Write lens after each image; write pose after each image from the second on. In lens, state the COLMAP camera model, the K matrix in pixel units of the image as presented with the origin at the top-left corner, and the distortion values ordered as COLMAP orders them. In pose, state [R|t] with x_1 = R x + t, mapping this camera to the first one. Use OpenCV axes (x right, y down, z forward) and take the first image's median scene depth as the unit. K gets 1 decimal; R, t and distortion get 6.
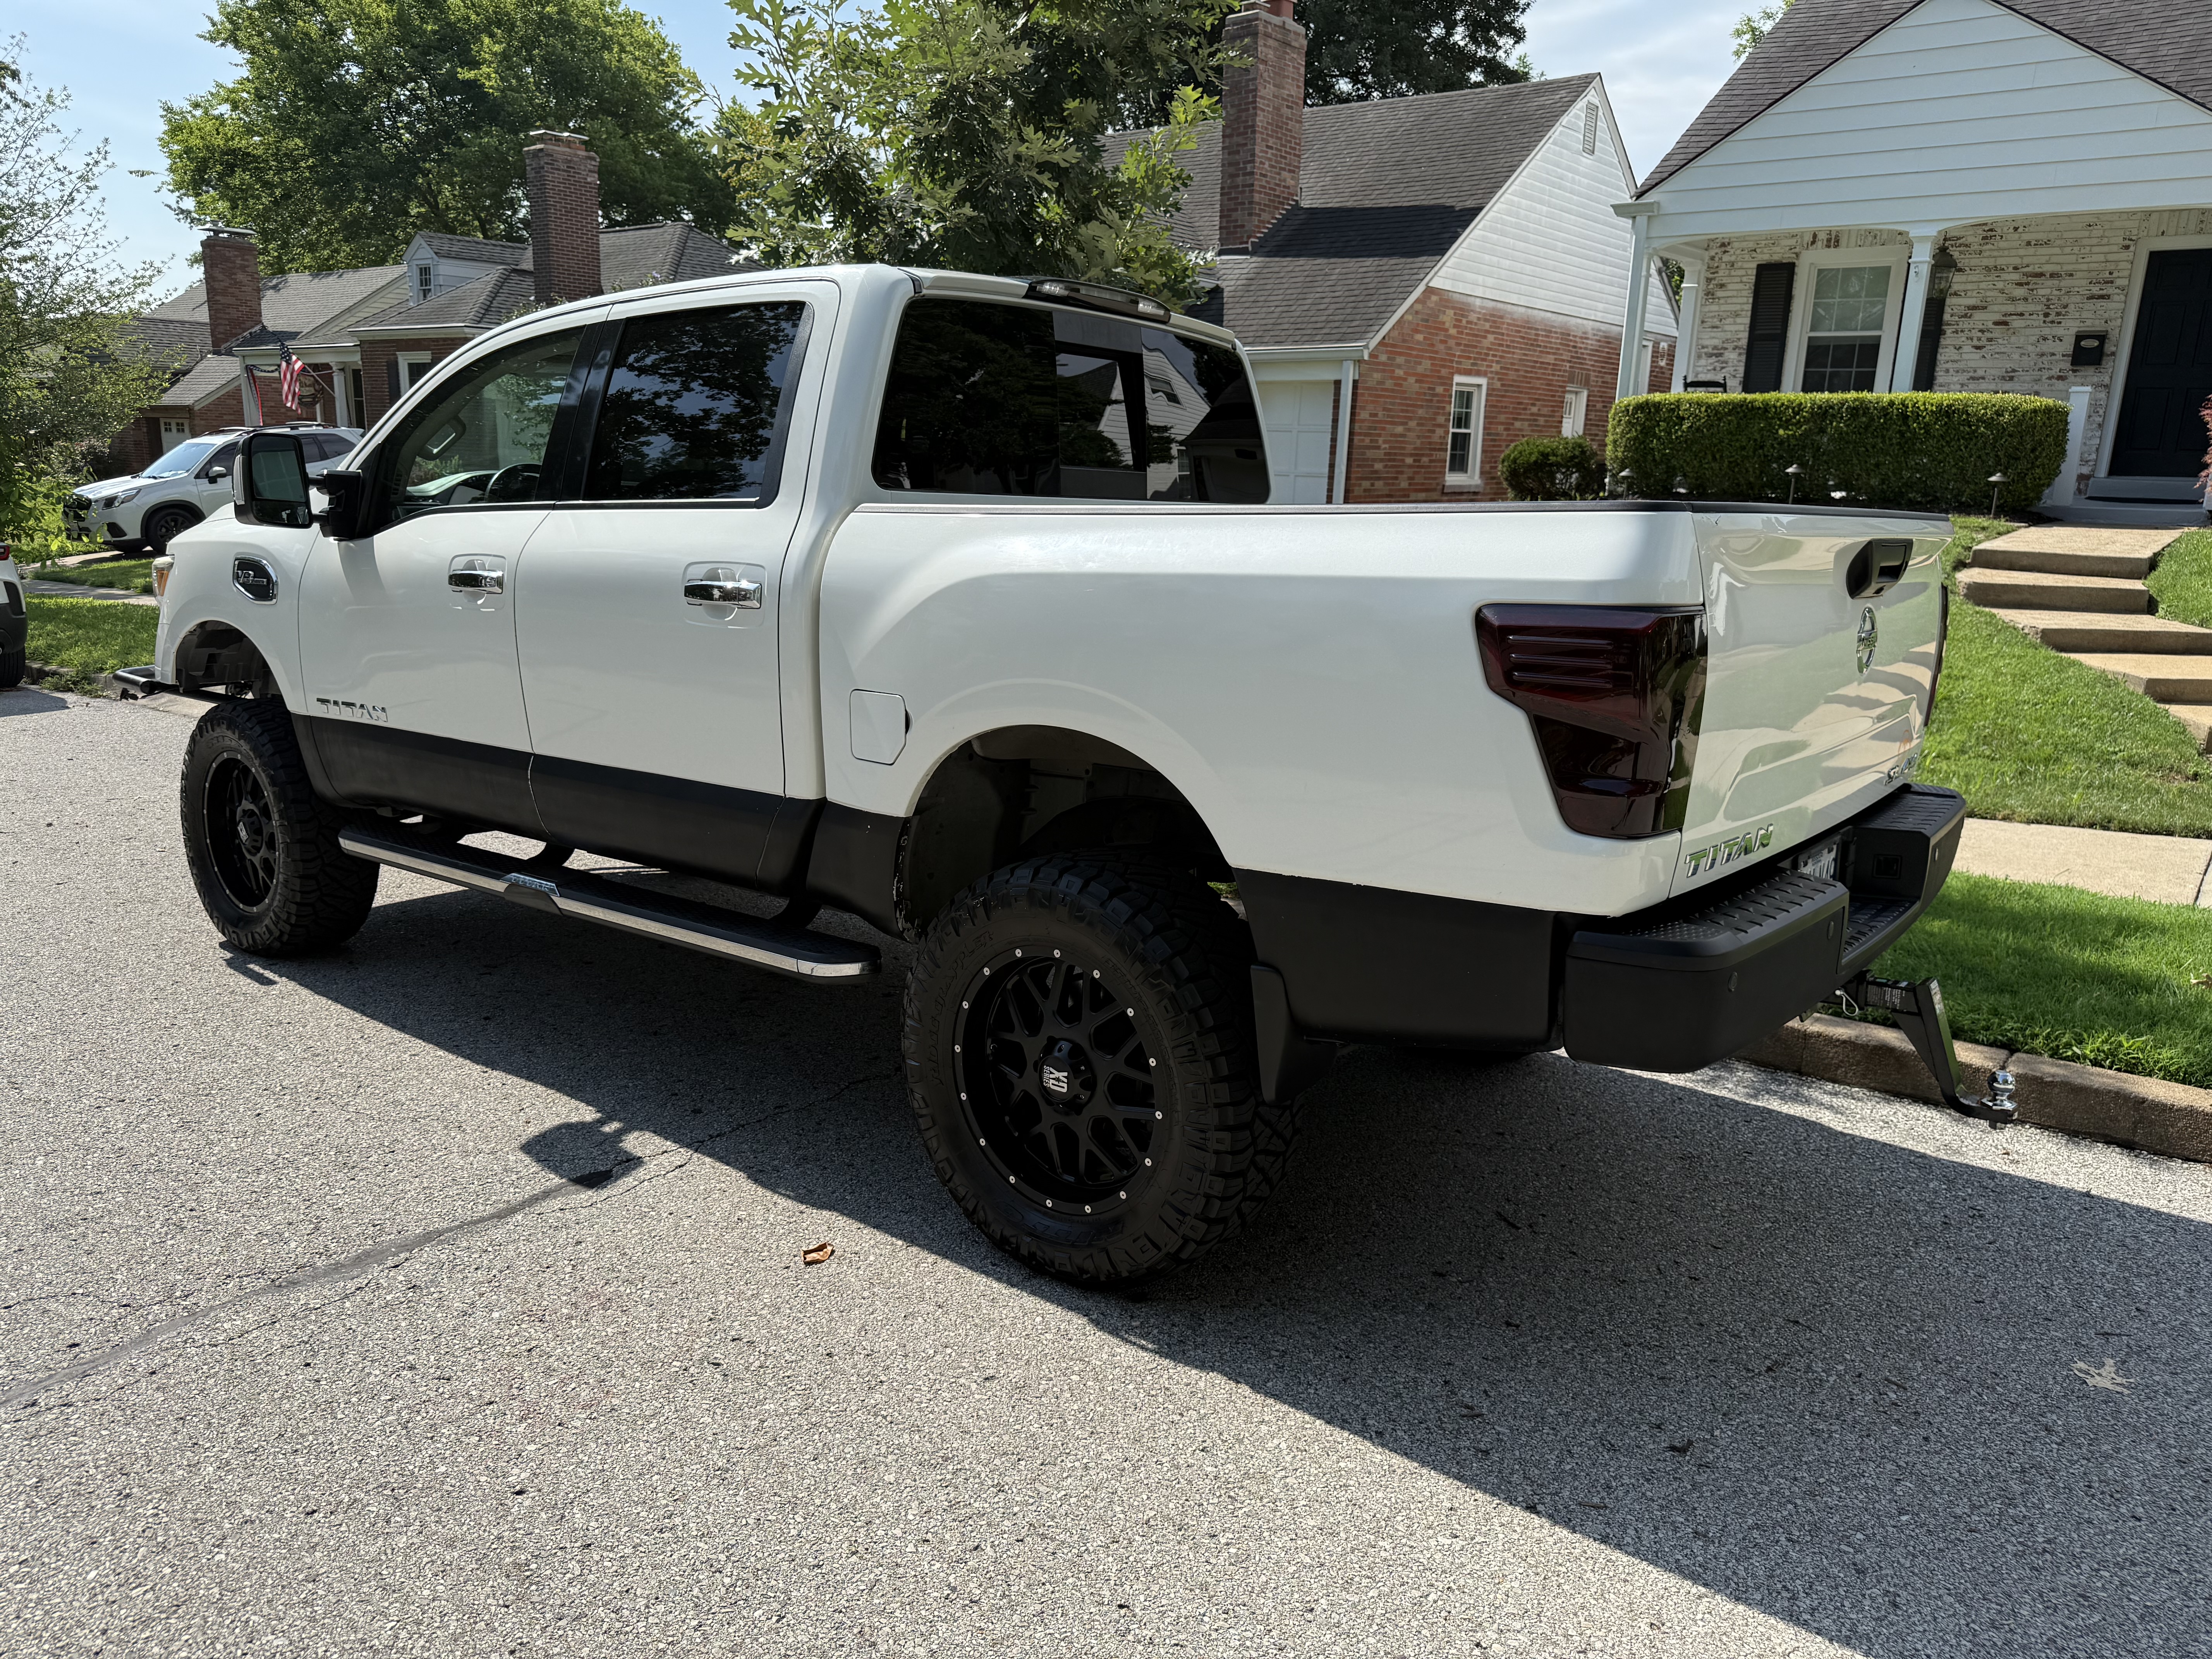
lens RADIAL K [[1671.0, 0, 1106.0], [0, 1671.0, 829.5], [0, 0, 1]] dist [0.034694, -0.042079]
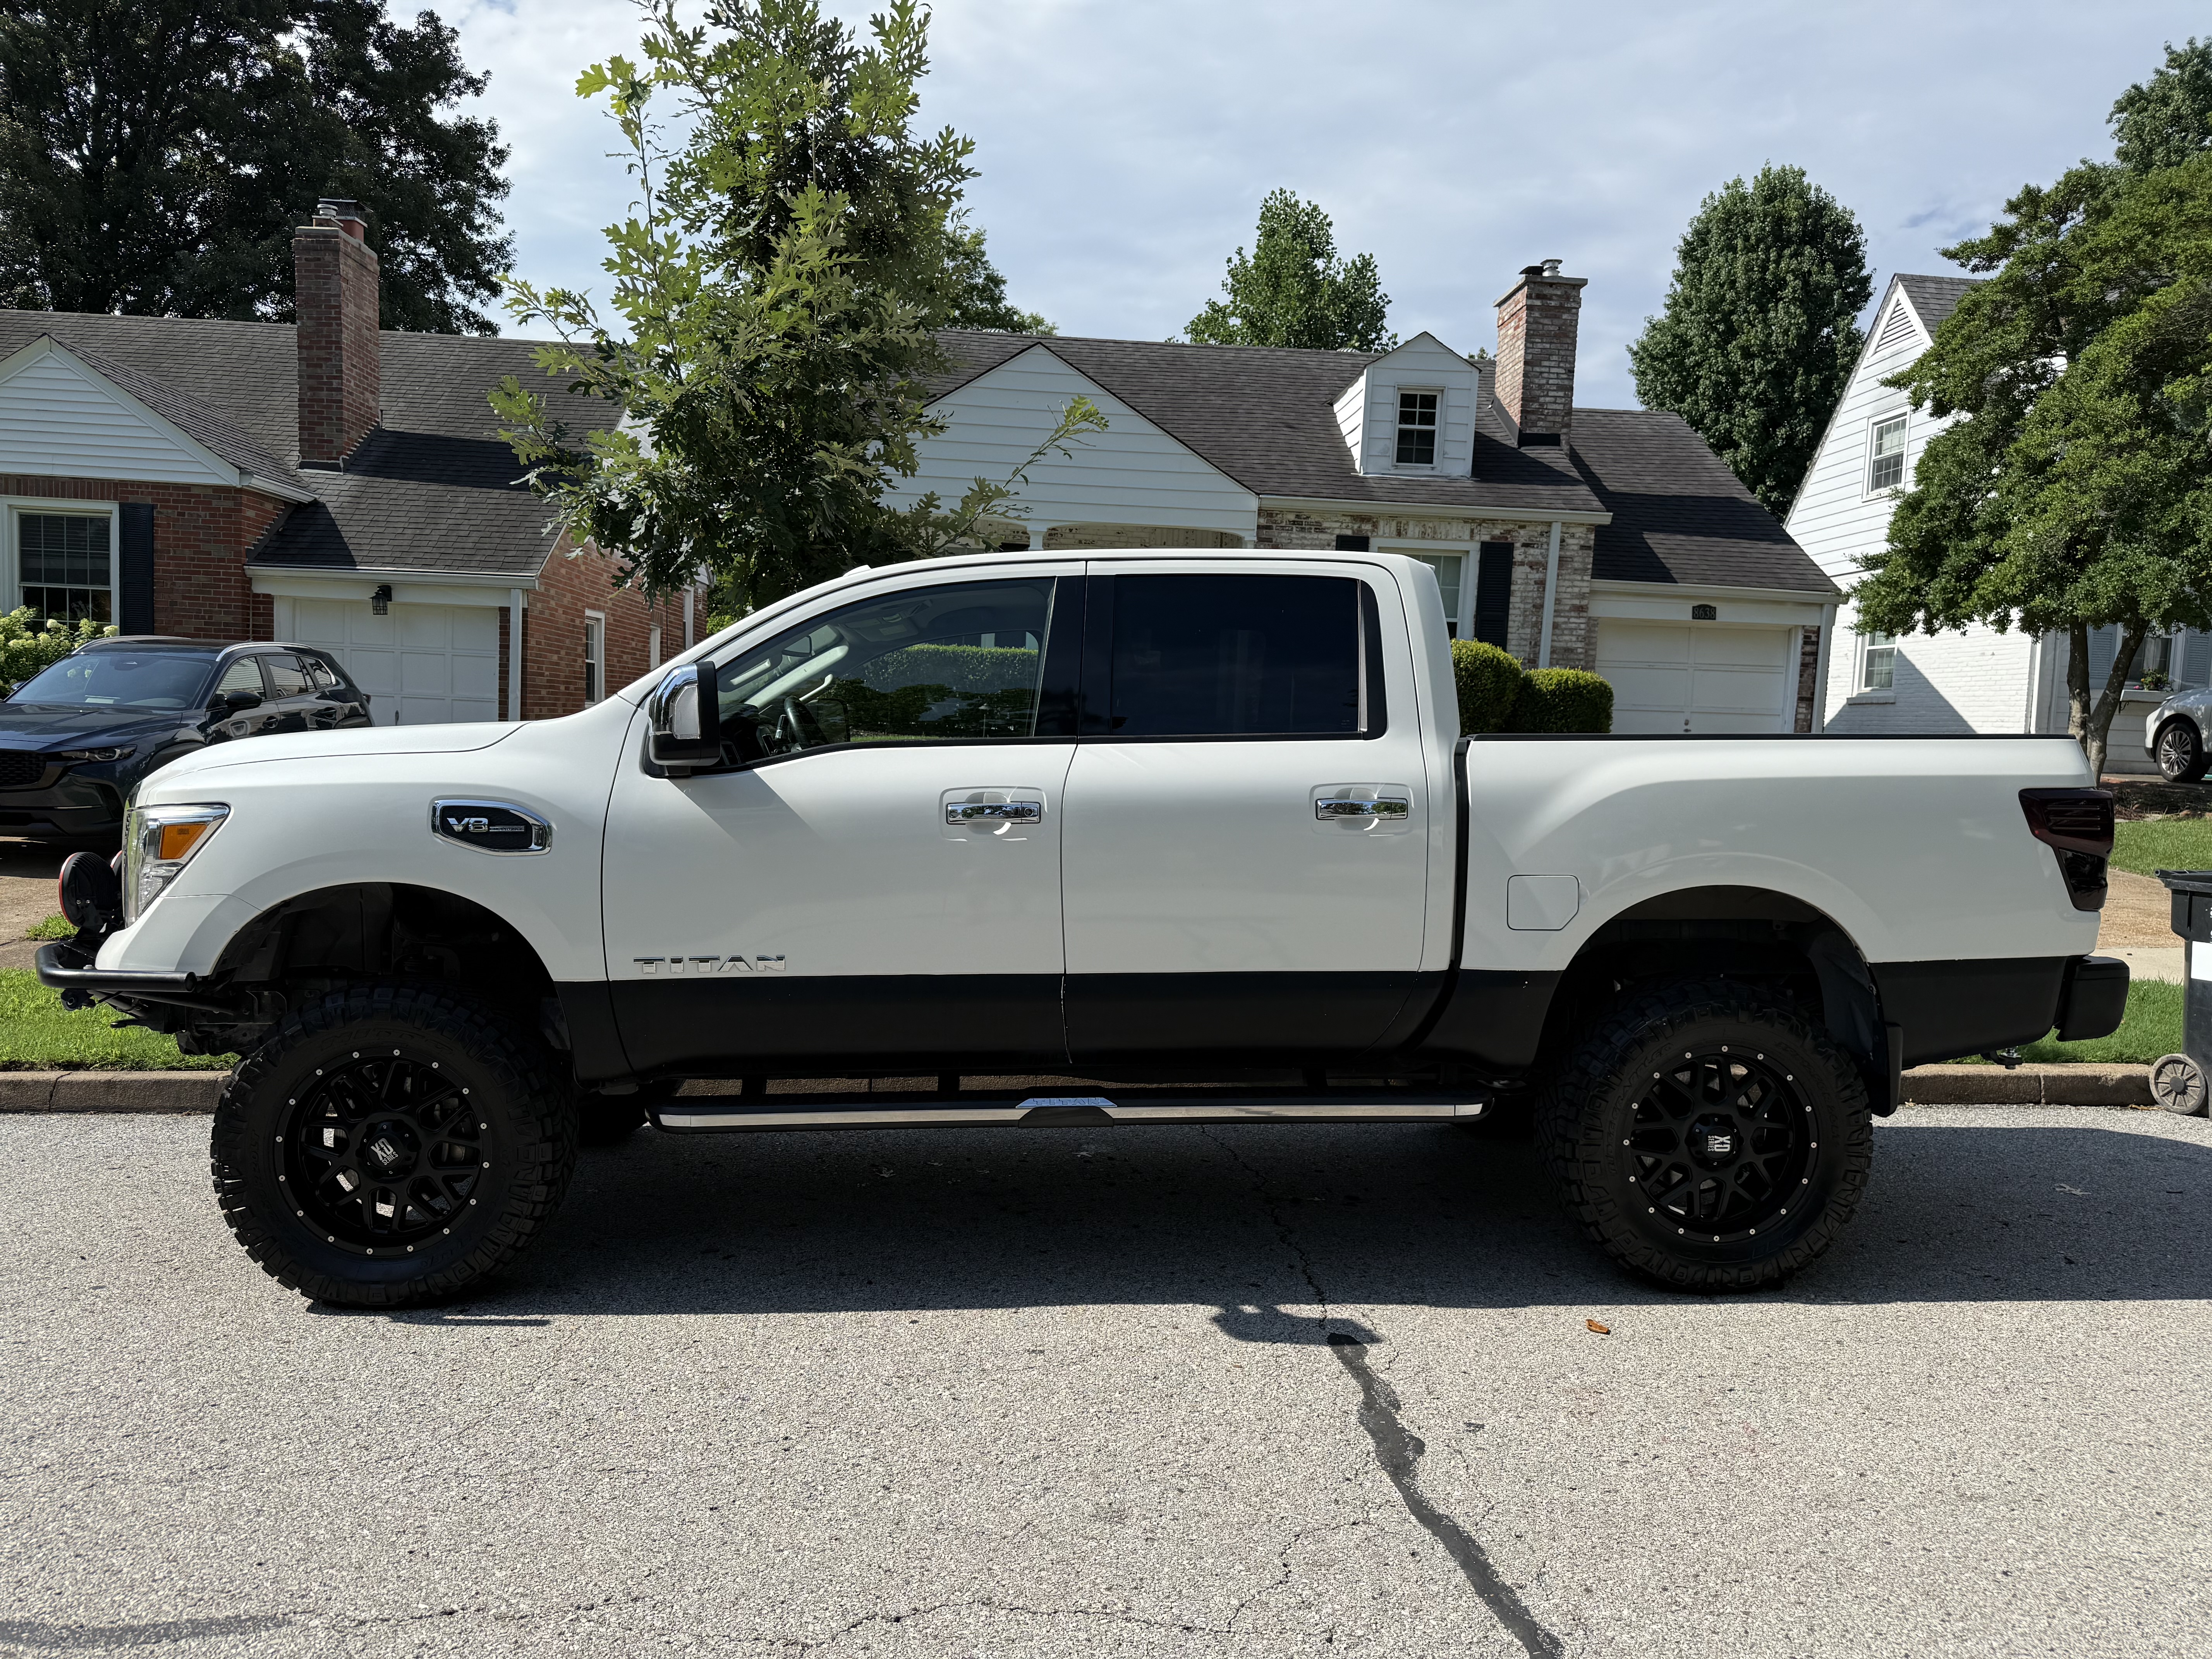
lens RADIAL K [[1625.7, 0, 1106.0], [0, 1625.7, 829.5], [0, 0, 1]] dist [0.083307, -0.115945]
pose [[0.714429, -0.043940, 0.698327, -0.297993], [0.133913, 0.988164, -0.074824, -0.016334], [-0.686774, 0.146972, 0.711857, 0.076570]]
